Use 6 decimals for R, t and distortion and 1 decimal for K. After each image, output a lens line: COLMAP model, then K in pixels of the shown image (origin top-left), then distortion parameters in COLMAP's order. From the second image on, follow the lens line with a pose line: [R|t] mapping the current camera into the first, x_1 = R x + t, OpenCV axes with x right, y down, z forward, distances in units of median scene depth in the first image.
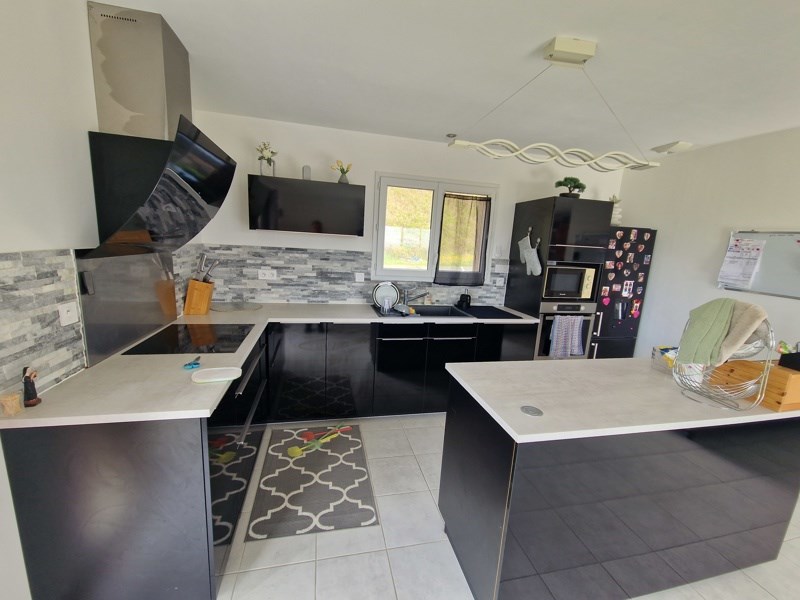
lens RADIAL K [[324.2, 0, 397.2], [0, 324.2, 301.1], [0, 0, 1]] dist [-0.001103, -0.001171]
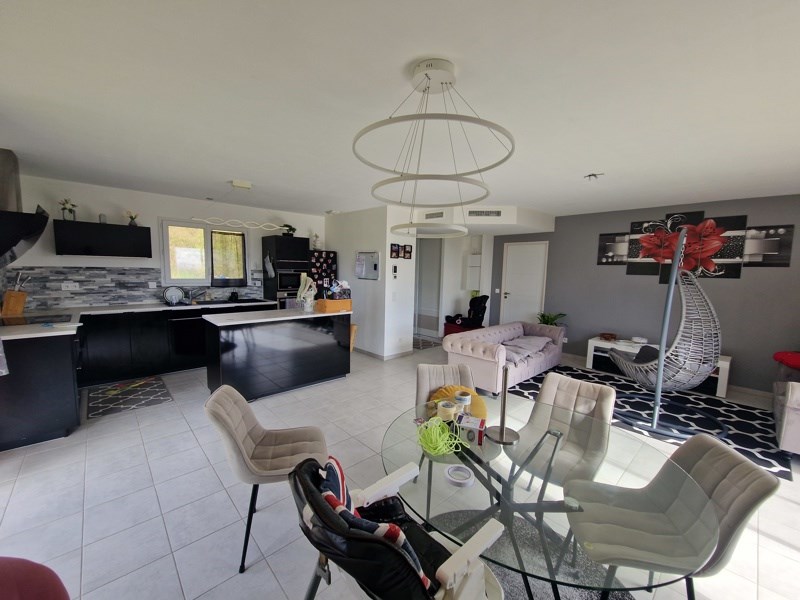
lens RADIAL K [[324.2, 0, 400.4], [0, 324.2, 304.2], [0, 0, 1]] dist [-0.001103, -0.001171]
pose [[0.865075, -0.089294, 0.493631, 0.134881], [0.110859, 0.993730, -0.014520, 0.169965], [-0.489240, 0.067284, 0.869550, -0.895325]]
